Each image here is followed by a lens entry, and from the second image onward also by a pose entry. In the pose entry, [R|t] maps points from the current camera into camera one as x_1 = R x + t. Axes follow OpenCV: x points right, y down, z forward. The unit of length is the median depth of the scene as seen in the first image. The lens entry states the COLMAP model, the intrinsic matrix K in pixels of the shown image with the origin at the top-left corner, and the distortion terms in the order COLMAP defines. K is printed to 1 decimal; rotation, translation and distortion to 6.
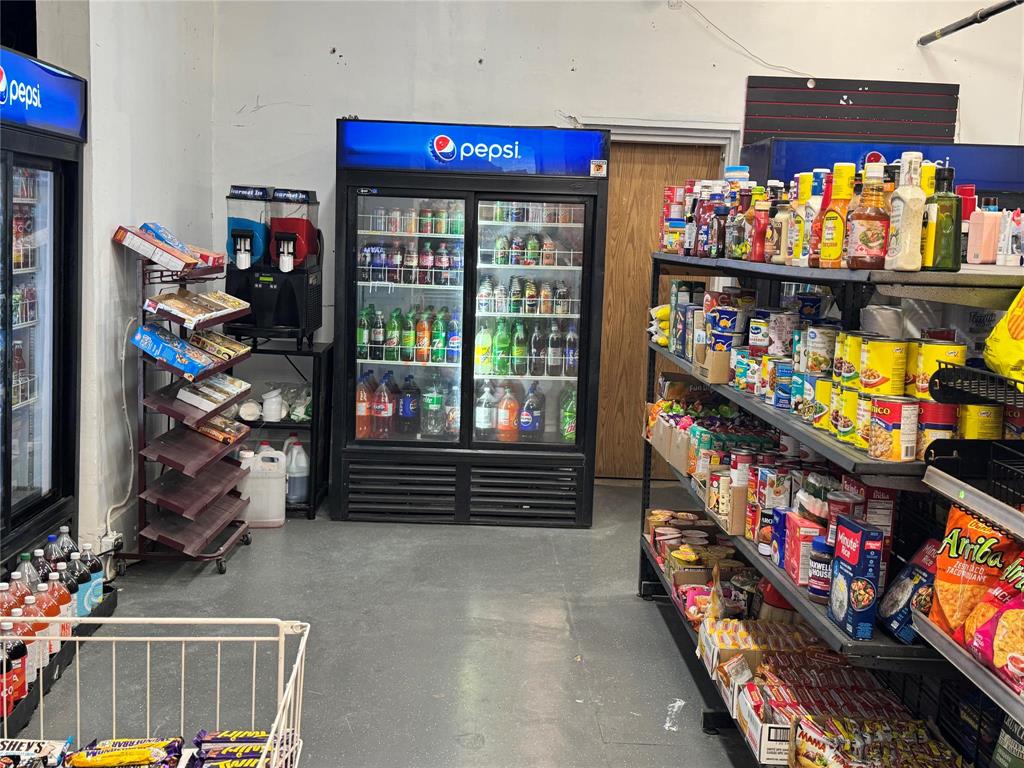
lens RADIAL K [[1127.3, 0, 518.2], [0, 1127.3, 383.3], [0, 0, 1]] dist [0.193994, -0.441374]
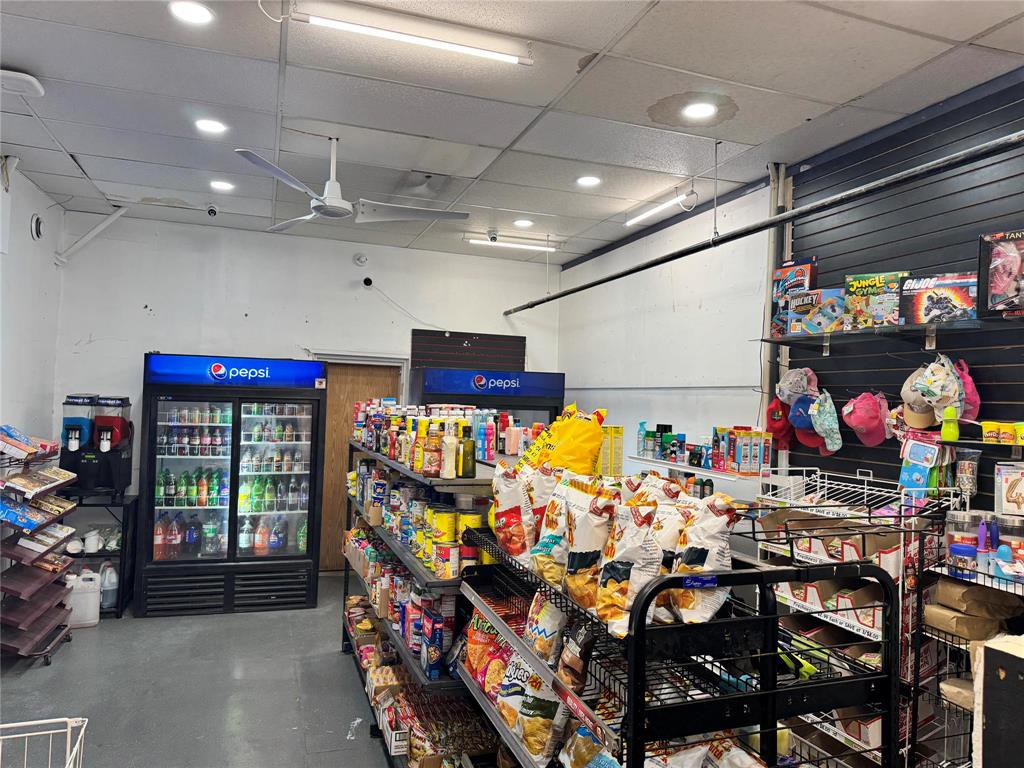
lens RADIAL K [[720.6, 0, 510.9], [0, 720.6, 388.0], [0, 0, 1]] dist [0.044516, -0.056825]
pose [[0.957040, -0.001135, 0.289954, 0.032554], [0.040989, 0.990480, -0.131416, -0.033018], [-0.287044, 0.137655, 0.947975, -0.081880]]
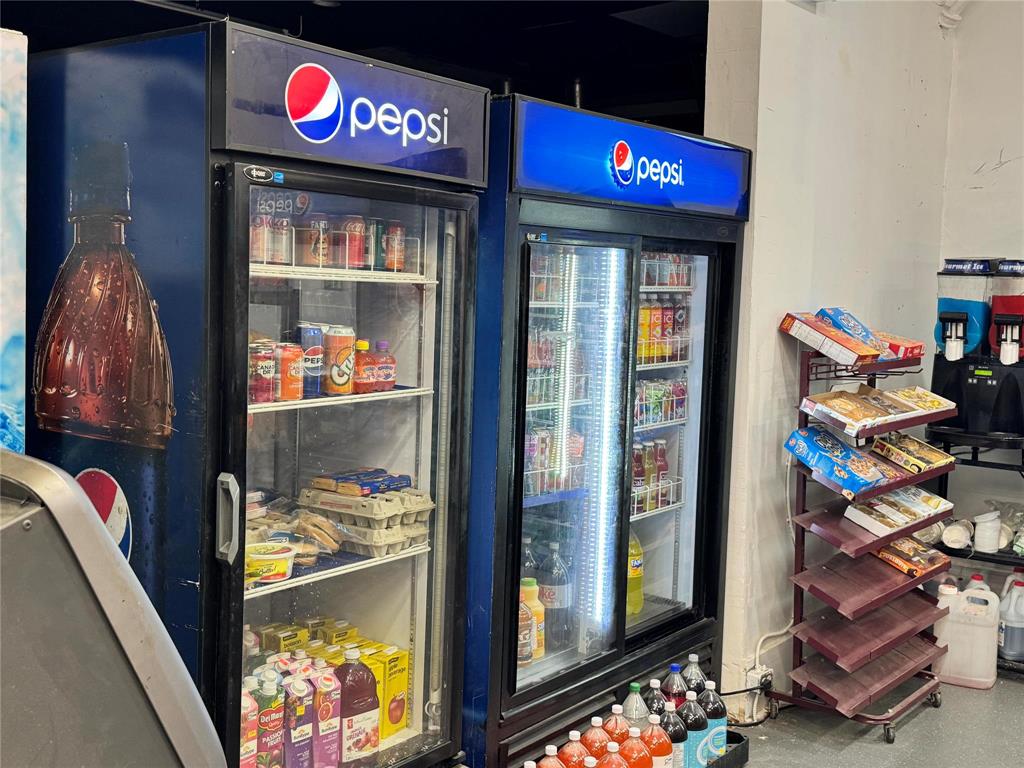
lens RADIAL K [[1127.3, 0, 518.2], [0, 1127.3, 383.3], [0, 0, 1]] dist [0.193994, -0.441374]
pose [[0.773420, 0.026051, -0.633358, 0.037634], [-0.069053, 0.996672, -0.043329, -0.027305], [0.630121, 0.077247, 0.772645, 0.175499]]
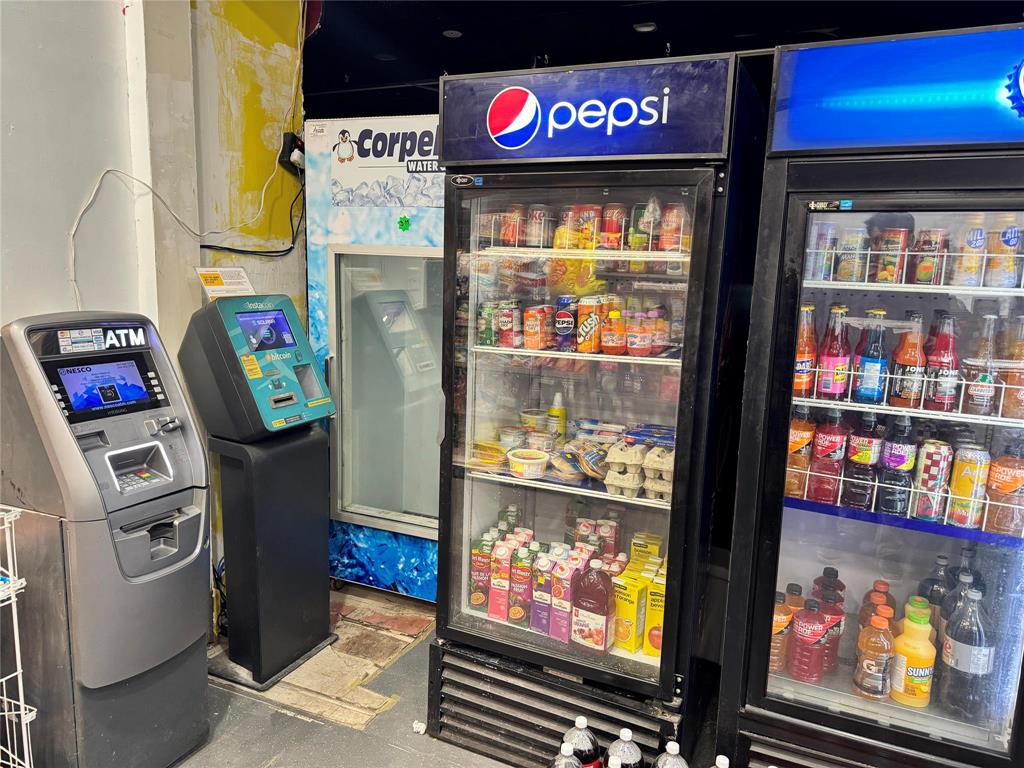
lens RADIAL K [[720.0, 0, 515.0], [0, 720.0, 384.5], [0, 0, 1]] dist [0.178763, -0.368245]
pose [[-0.448958, 0.086760, -0.889331, 0.031110], [-0.164899, 0.970136, 0.177889, -0.082163], [0.878206, 0.226514, -0.421243, 0.622112]]
